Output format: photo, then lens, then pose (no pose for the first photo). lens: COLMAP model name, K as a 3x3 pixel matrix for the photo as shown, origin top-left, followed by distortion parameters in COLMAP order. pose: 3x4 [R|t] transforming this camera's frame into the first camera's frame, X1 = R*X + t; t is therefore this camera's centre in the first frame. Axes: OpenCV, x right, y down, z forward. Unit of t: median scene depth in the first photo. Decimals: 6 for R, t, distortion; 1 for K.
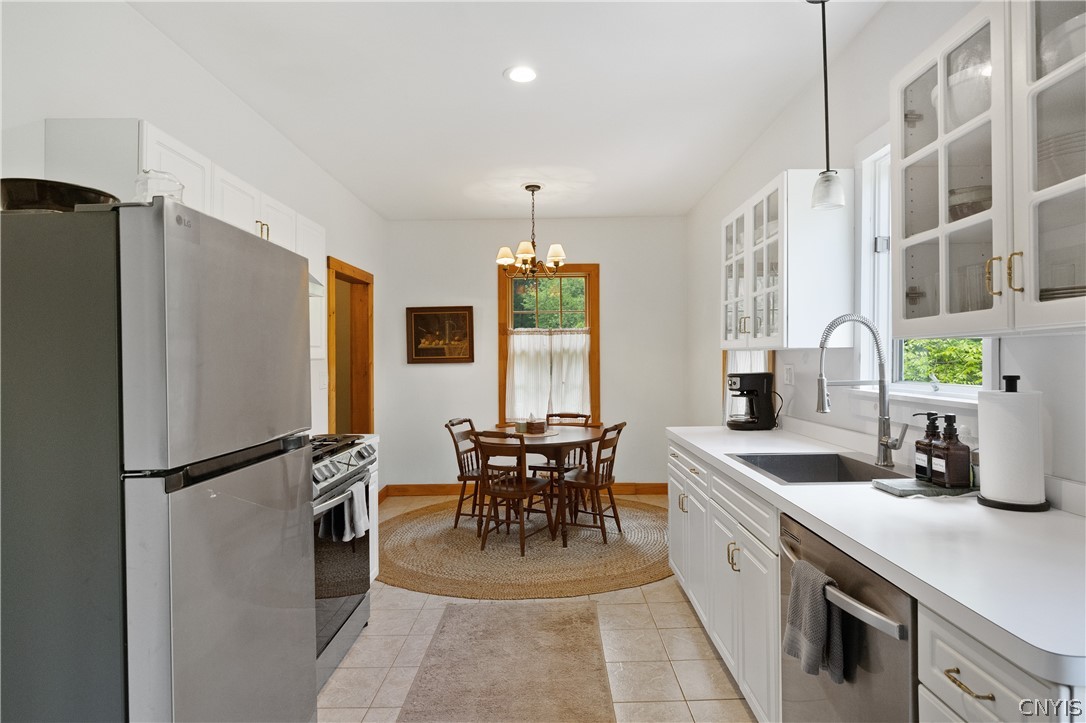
lens RADIAL K [[584.7, 0, 544.6], [0, 584.7, 364.8], [0, 0, 1]] dist [-0.002814, -0.000394]
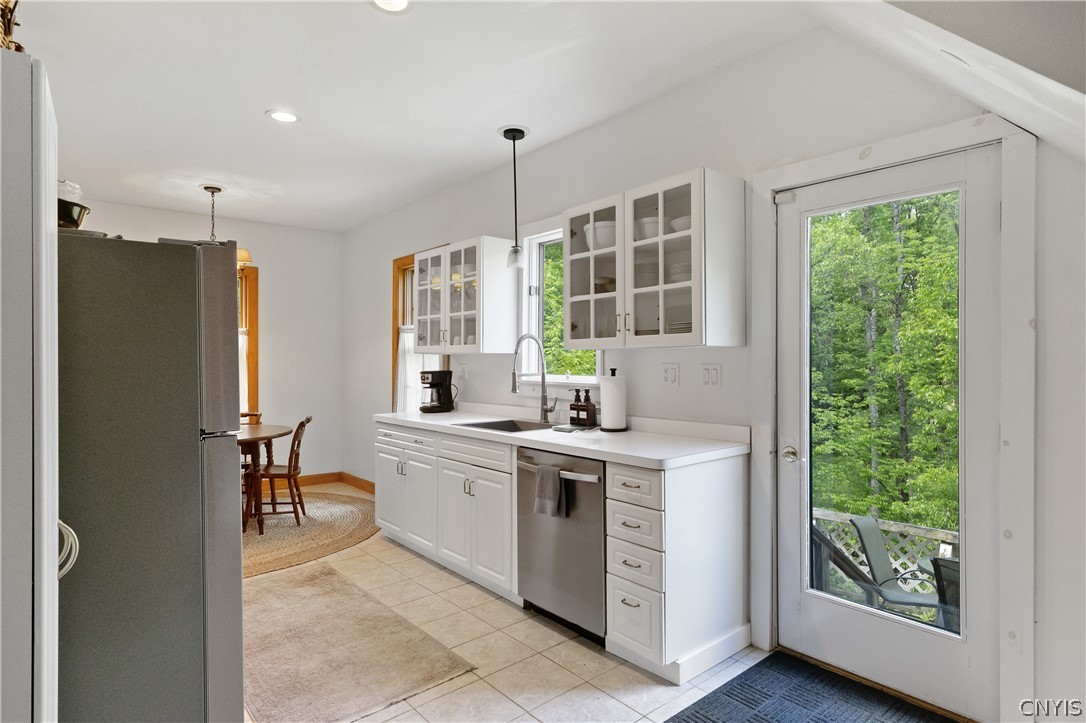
lens RADIAL K [[584.7, 0, 542.3], [0, 584.7, 362.9], [0, 0, 1]] dist [-0.002814, -0.000394]
pose [[0.767062, 0.006659, 0.641538, -0.604407], [-0.000832, 0.999956, -0.009384, 0.015451], [-0.641572, 0.006665, 0.767034, -0.359733]]
